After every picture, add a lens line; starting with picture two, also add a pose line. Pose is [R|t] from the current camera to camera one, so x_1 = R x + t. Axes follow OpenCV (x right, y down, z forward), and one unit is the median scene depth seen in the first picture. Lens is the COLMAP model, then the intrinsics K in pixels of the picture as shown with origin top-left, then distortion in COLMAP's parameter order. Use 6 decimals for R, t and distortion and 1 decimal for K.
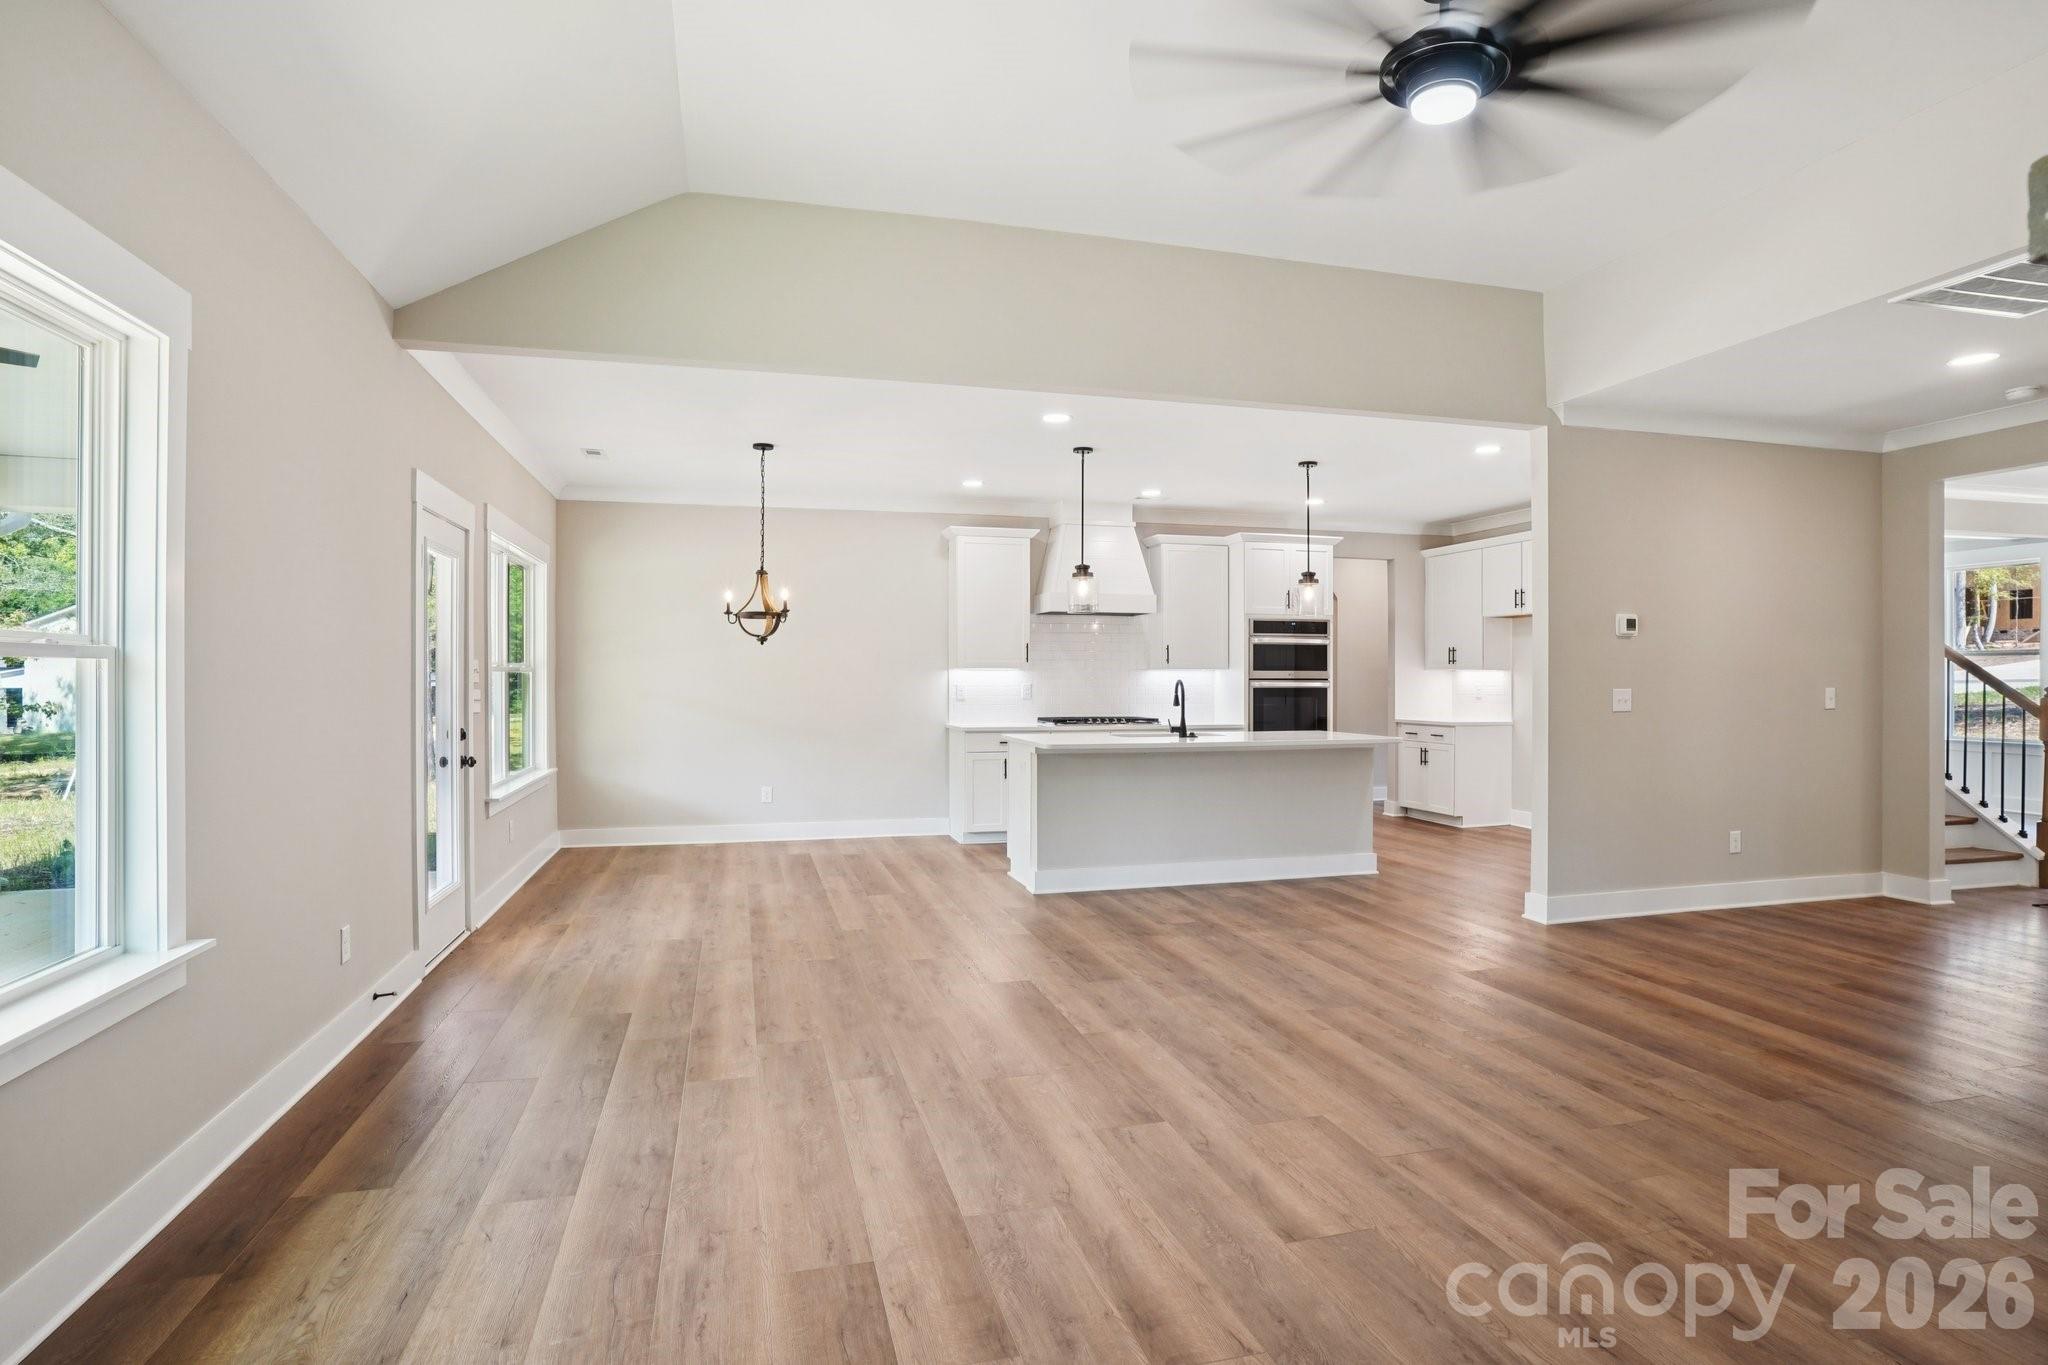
lens RADIAL K [[1074.8, 0, 1037.6], [0, 1074.8, 675.7], [0, 0, 1]] dist [-0.077595, 0.043830]
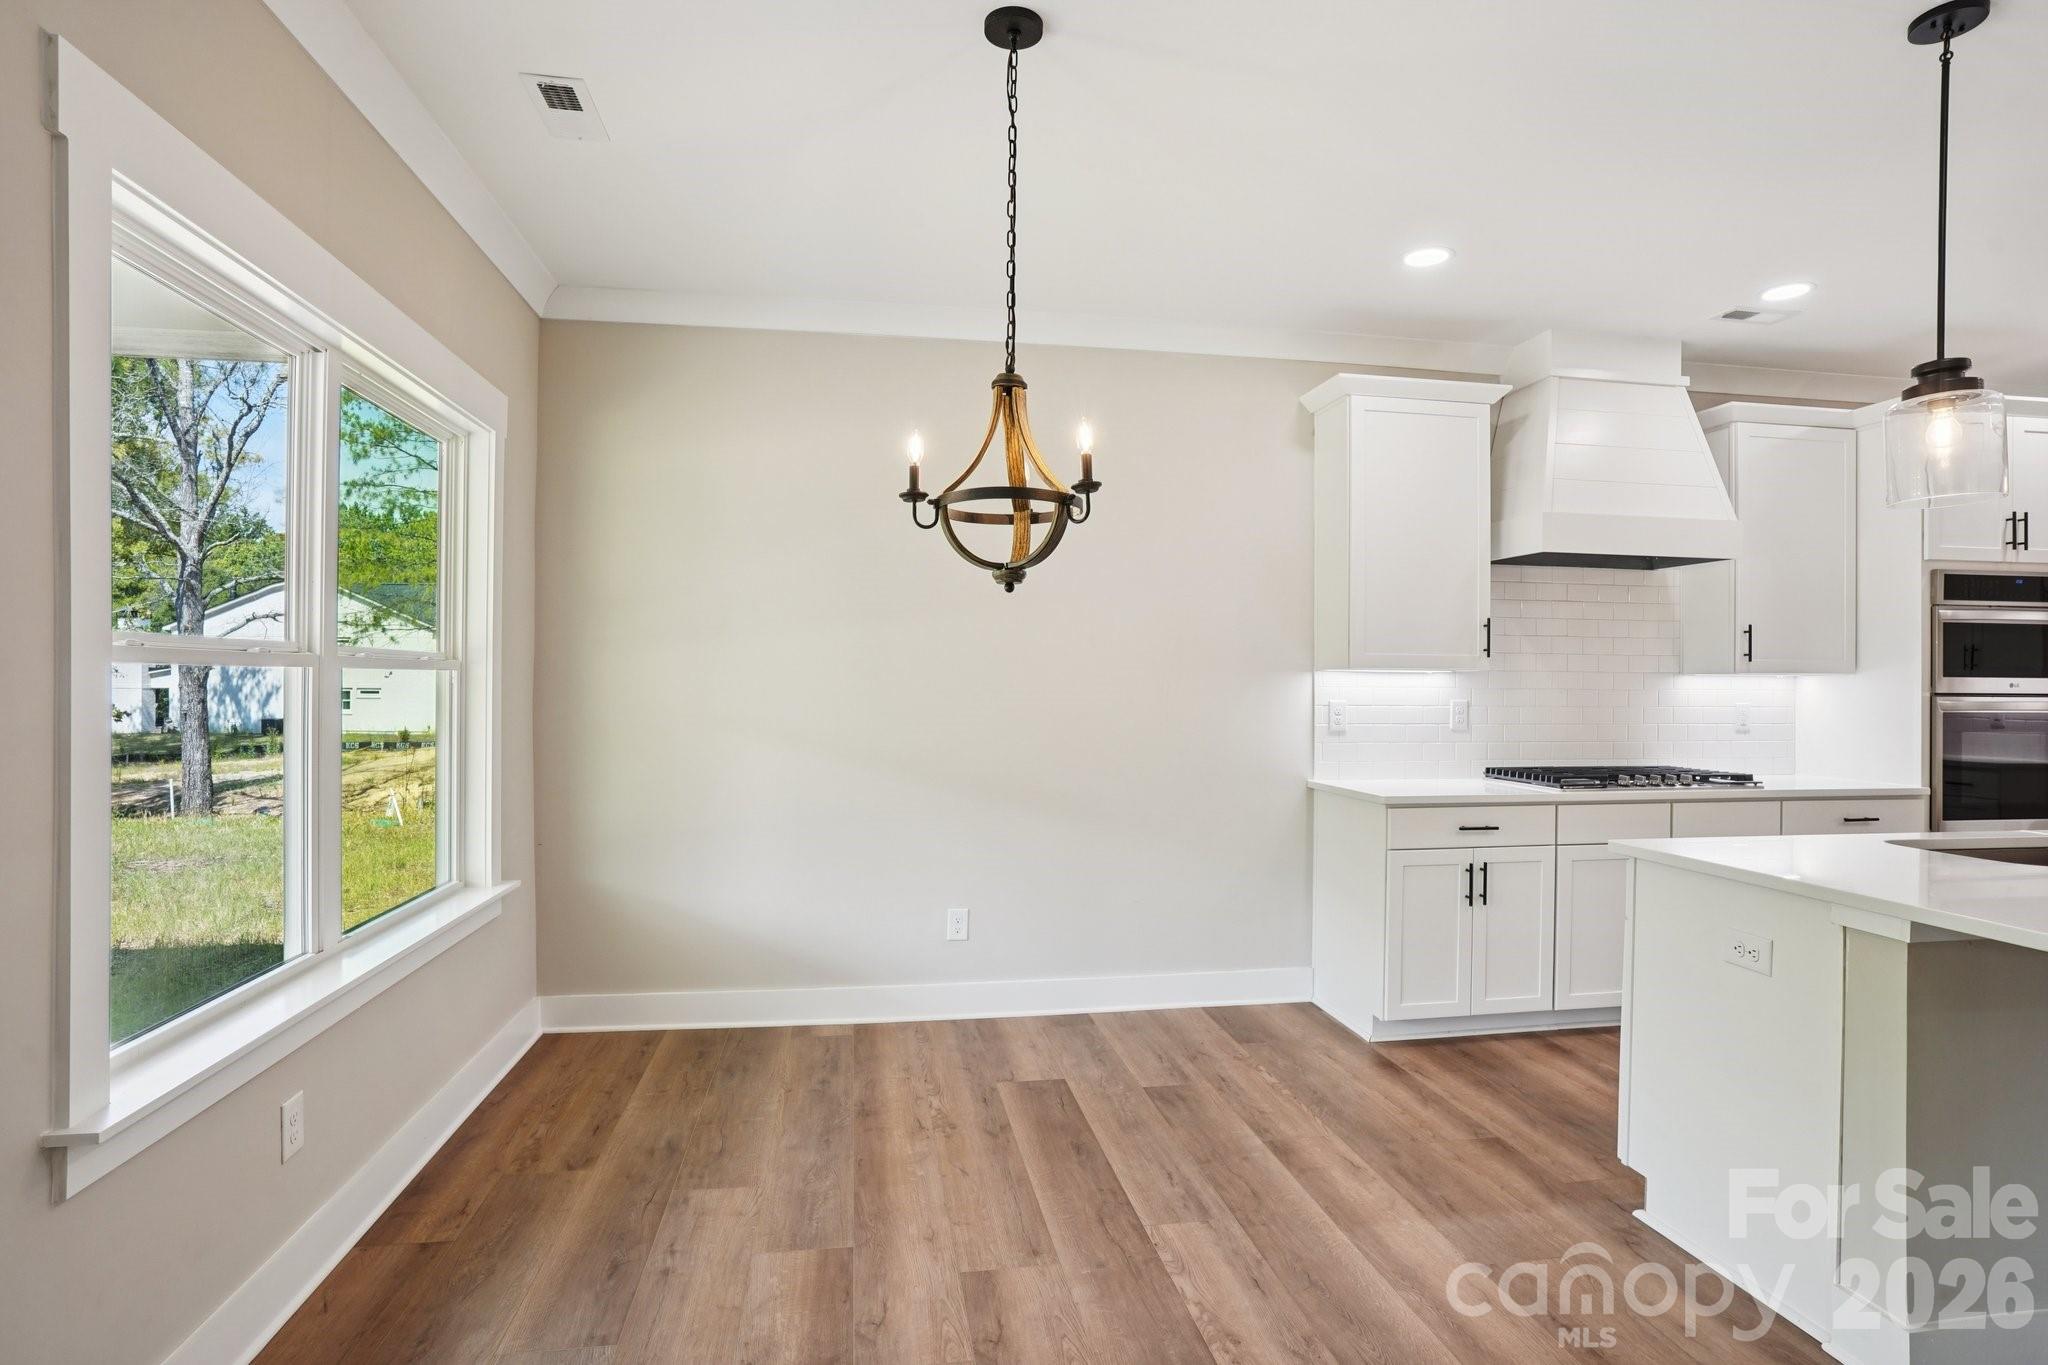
lens RADIAL K [[1074.8, 0, 1037.6], [0, 1074.8, 675.7], [0, 0, 1]] dist [-0.077595, 0.043830]
pose [[0.994375, 0.005138, -0.105794, -0.161197], [-0.005758, 0.999968, -0.005561, -0.000199], [0.105762, 0.006139, 0.994373, 0.501243]]
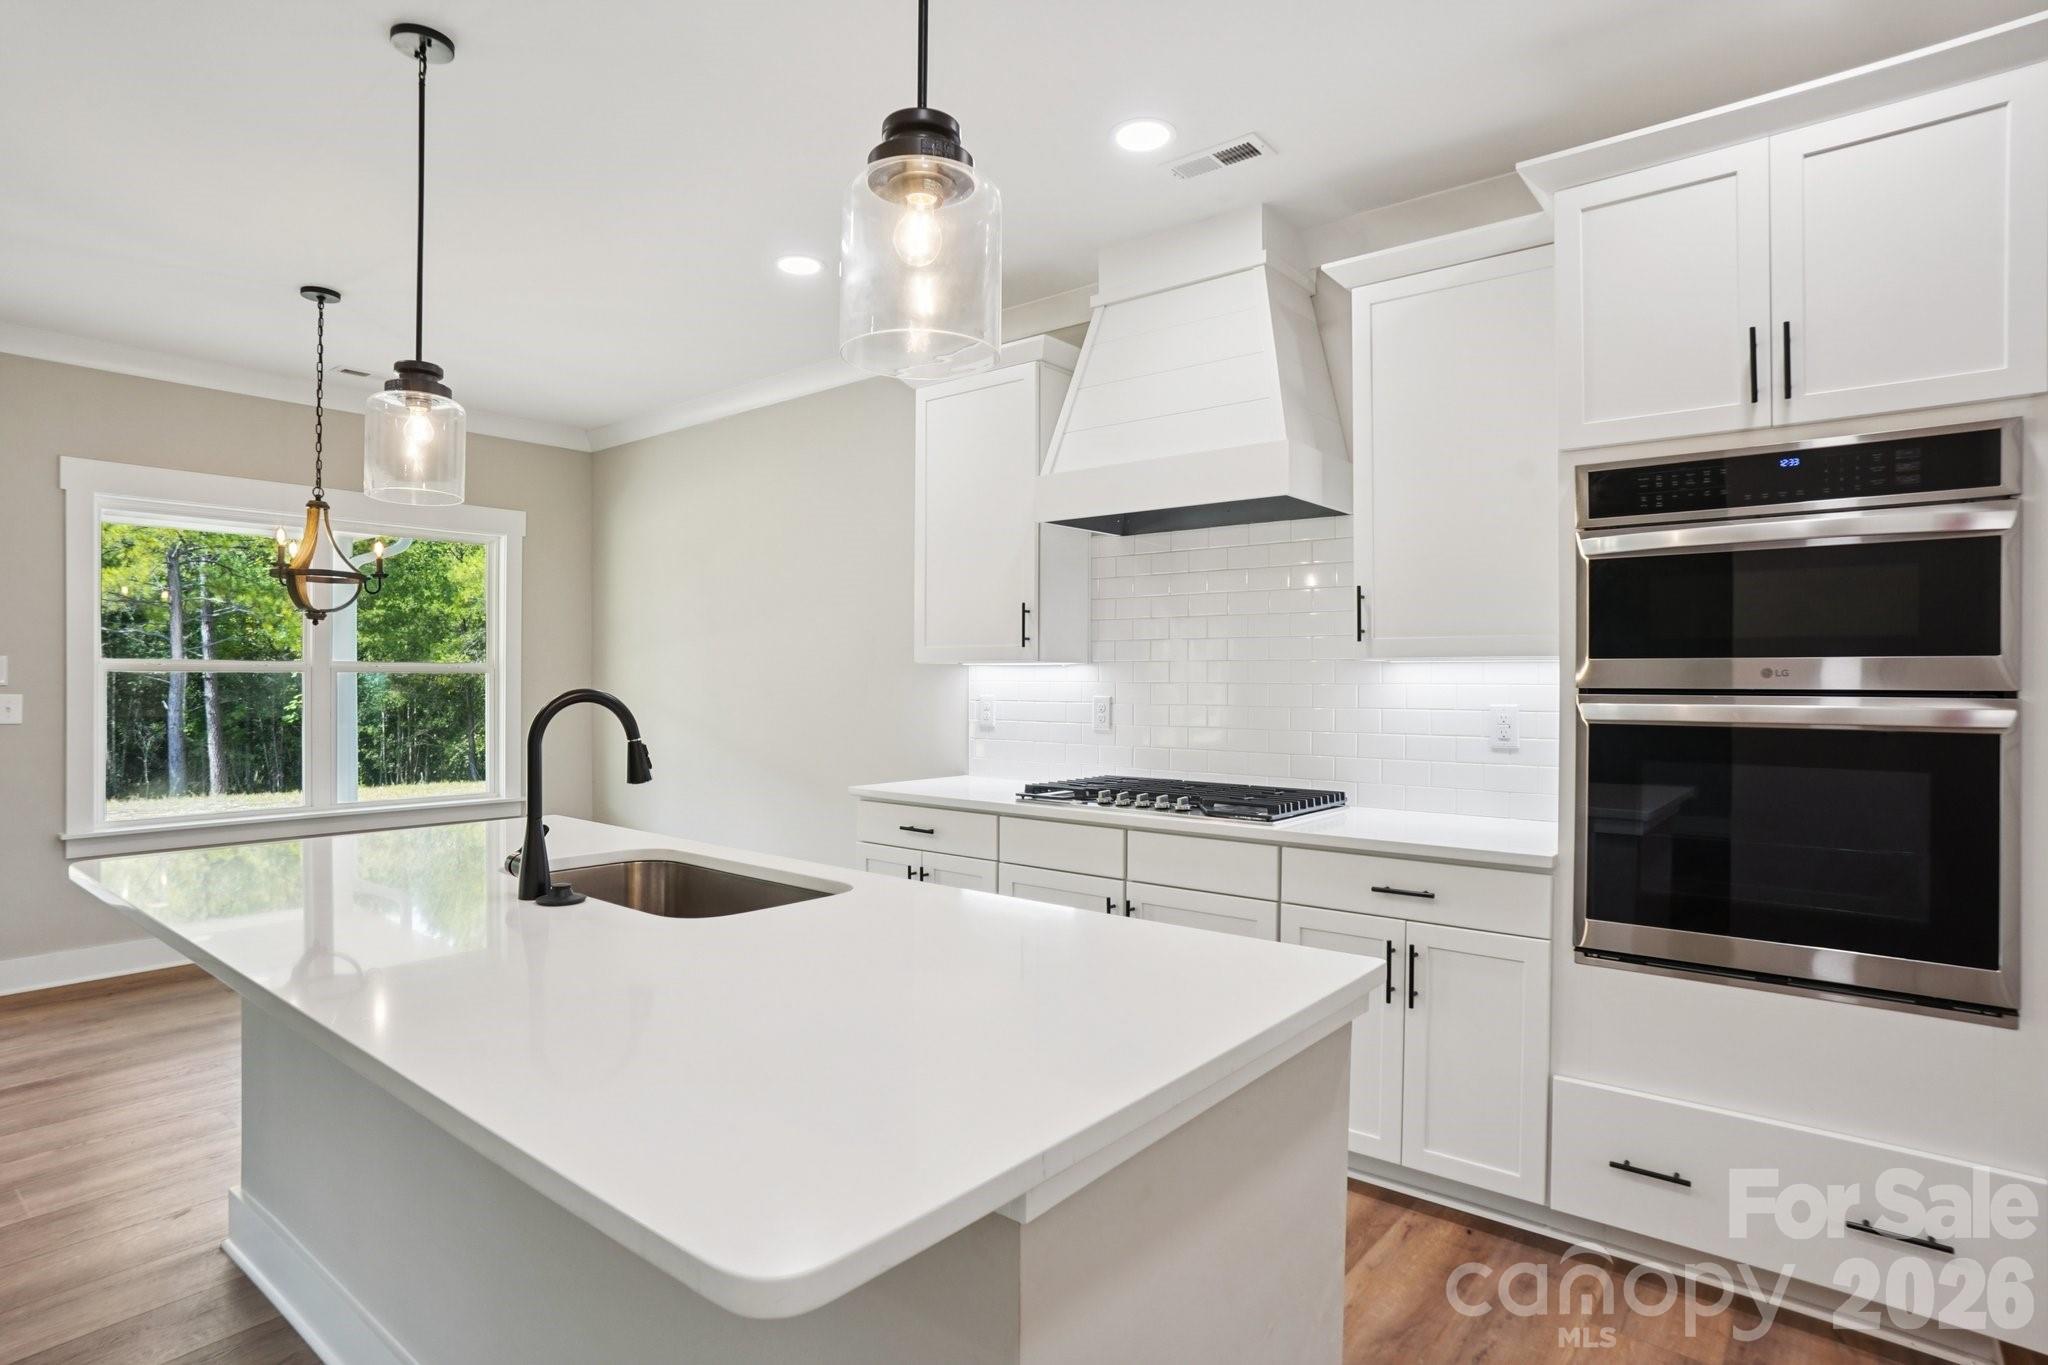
lens RADIAL K [[1074.8, 0, 1037.6], [0, 1074.8, 675.7], [0, 0, 1]] dist [-0.077595, 0.043830]
pose [[0.576443, -0.001957, -0.817135, 0.342343], [0.000031, 0.999997, -0.002373, 0.000145], [0.817137, 0.001343, 0.576441, 0.752662]]
